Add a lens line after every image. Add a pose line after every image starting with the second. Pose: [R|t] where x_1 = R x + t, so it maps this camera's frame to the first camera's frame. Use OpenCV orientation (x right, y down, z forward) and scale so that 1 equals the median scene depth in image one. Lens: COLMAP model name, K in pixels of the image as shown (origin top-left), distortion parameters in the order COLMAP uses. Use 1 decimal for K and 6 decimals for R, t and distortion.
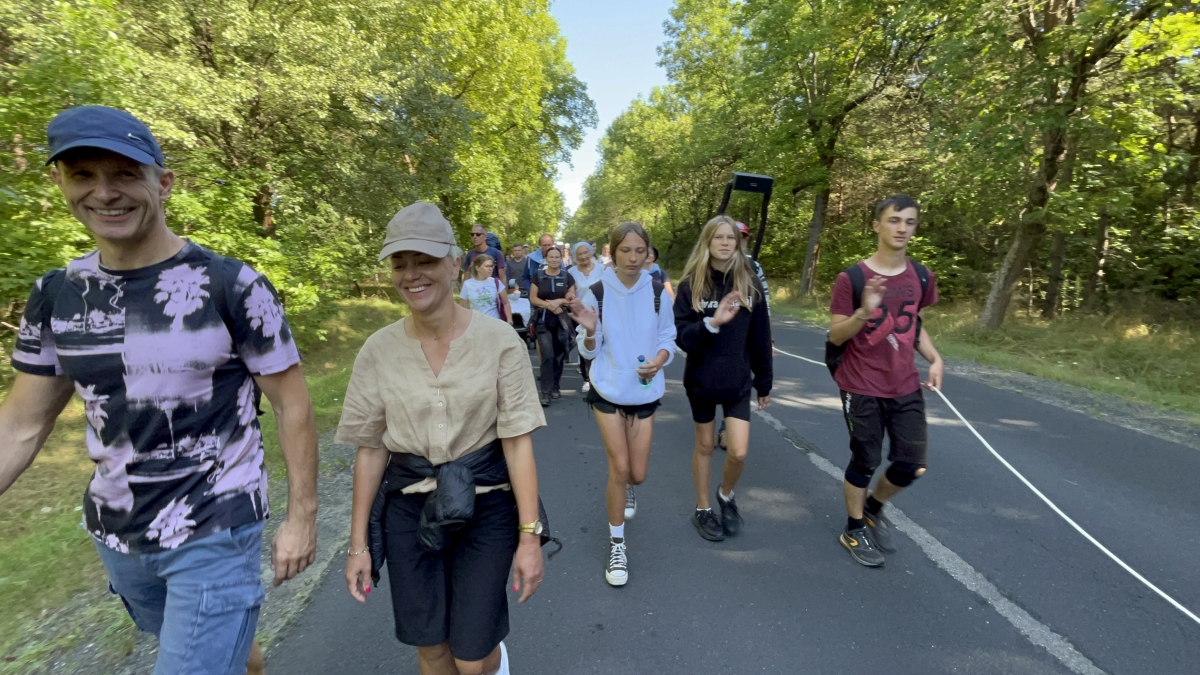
lens RADIAL K [[569.9, 0, 598.0], [0, 569.9, 338.8], [0, 0, 1]] dist [-0.002921, -0.000723]
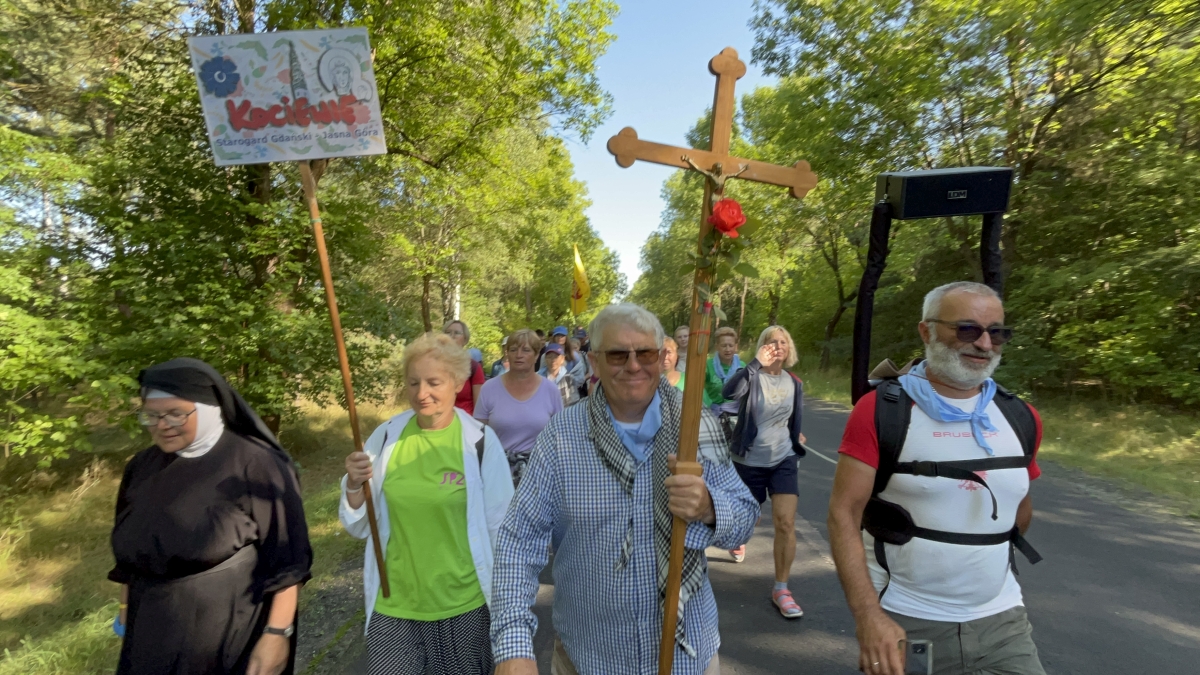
lens RADIAL K [[569.9, 0, 595.5], [0, 569.9, 340.6], [0, 0, 1]] dist [-0.002921, -0.000723]
pose [[0.995078, -0.014926, -0.097967, -0.060752], [0.001078, 0.990163, -0.139916, -0.153537], [0.099092, 0.139121, 0.985305, 0.980924]]
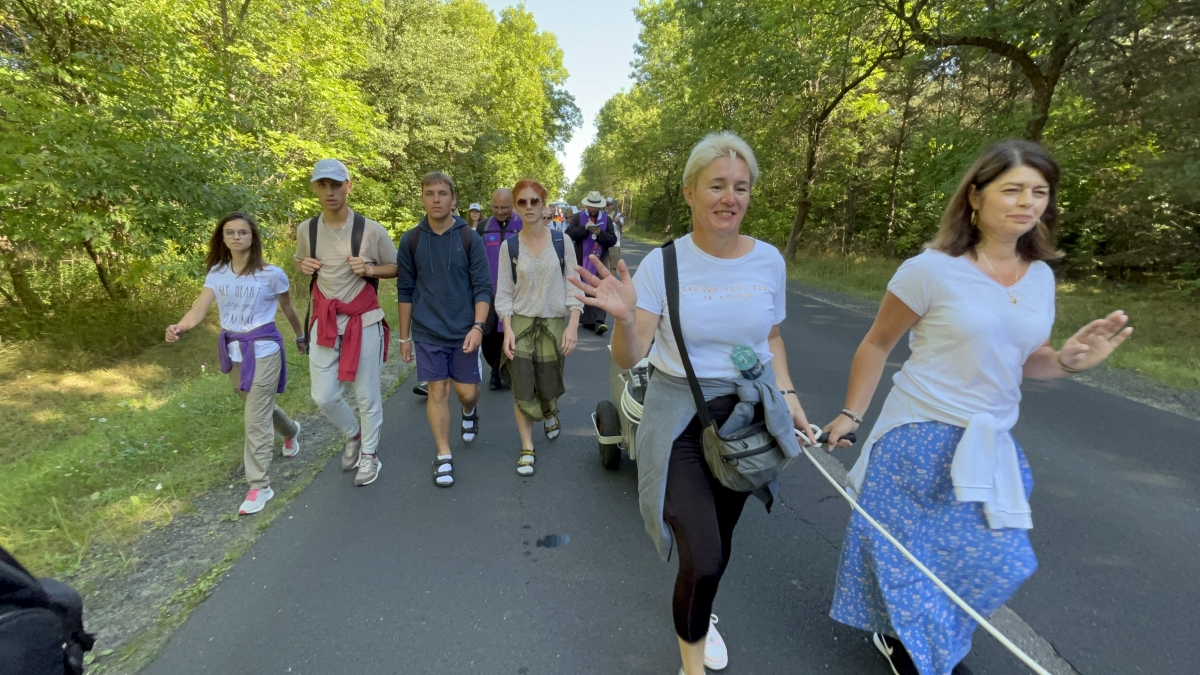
lens RADIAL K [[569.9, 0, 597.7], [0, 569.9, 339.9], [0, 0, 1]] dist [-0.002921, -0.000723]
pose [[0.999972, 0.006379, -0.003904, 0.042852], [-0.006136, 0.998206, 0.059563, 0.067366], [0.004277, -0.059537, 0.998217, -0.419695]]
